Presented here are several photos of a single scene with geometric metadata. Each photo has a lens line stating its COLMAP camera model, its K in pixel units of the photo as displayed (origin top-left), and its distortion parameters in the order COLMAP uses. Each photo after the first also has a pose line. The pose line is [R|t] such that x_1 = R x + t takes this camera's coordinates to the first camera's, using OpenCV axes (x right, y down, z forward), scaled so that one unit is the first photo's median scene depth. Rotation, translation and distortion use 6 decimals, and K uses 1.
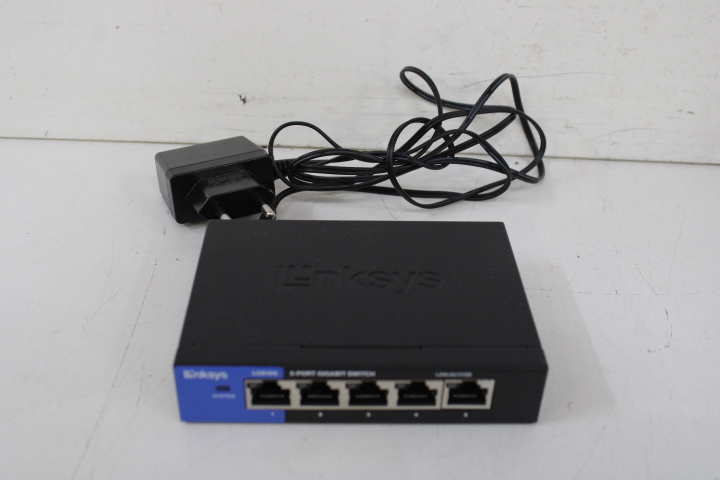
lens RADIAL K [[943.4, 0, 360.0], [0, 943.4, 240.0], [0, 0, 1]] dist [-0.005236, 0.022182]
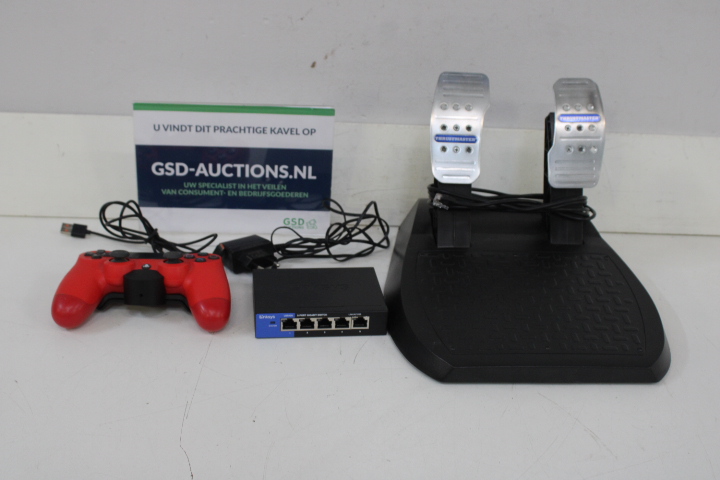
lens RADIAL K [[878.8, 0, 360.0], [0, 878.8, 240.0], [0, 0, 1]] dist [-0.036566, -0.011131]
pose [[0.993925, -0.035009, 0.104344, -0.115881], [0.045668, 0.993779, -0.101578, 0.145382], [-0.100139, 0.105726, 0.989340, -1.241289]]
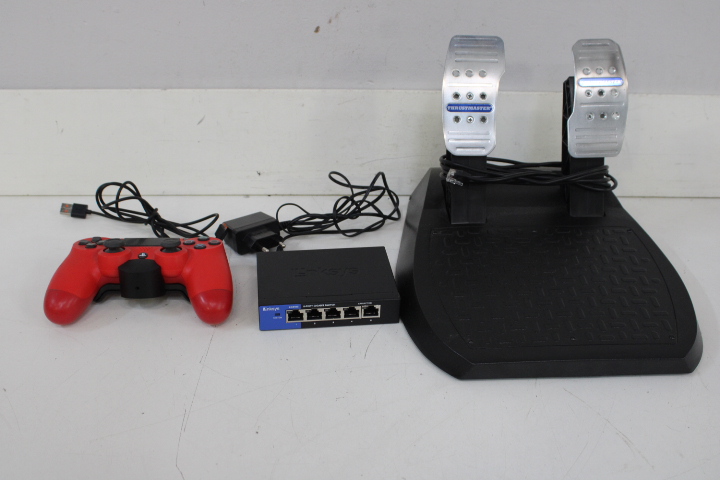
lens RADIAL K [[787.6, 0, 360.0], [0, 787.6, 240.0], [0, 0, 1]] dist [-0.069416, 0.029763]
pose [[0.994472, -0.064337, 0.082982, -0.065498], [0.066187, 0.997612, -0.019733, 0.006961], [-0.081515, 0.025116, 0.996356, -0.914442]]
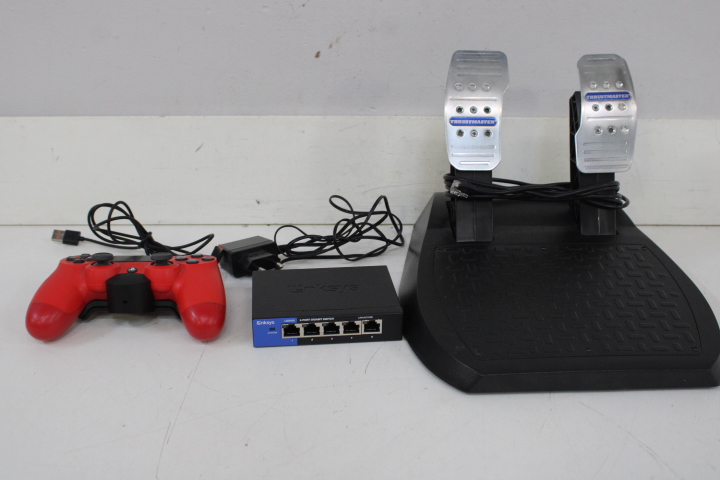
lens RADIAL K [[787.6, 0, 360.0], [0, 787.6, 240.0], [0, 0, 1]] dist [-0.069416, 0.029763]
pose [[0.995177, -0.060741, 0.077030, -0.047276], [0.070391, 0.989081, -0.129475, 0.159913], [-0.068324, 0.134272, 0.988586, -0.819290]]
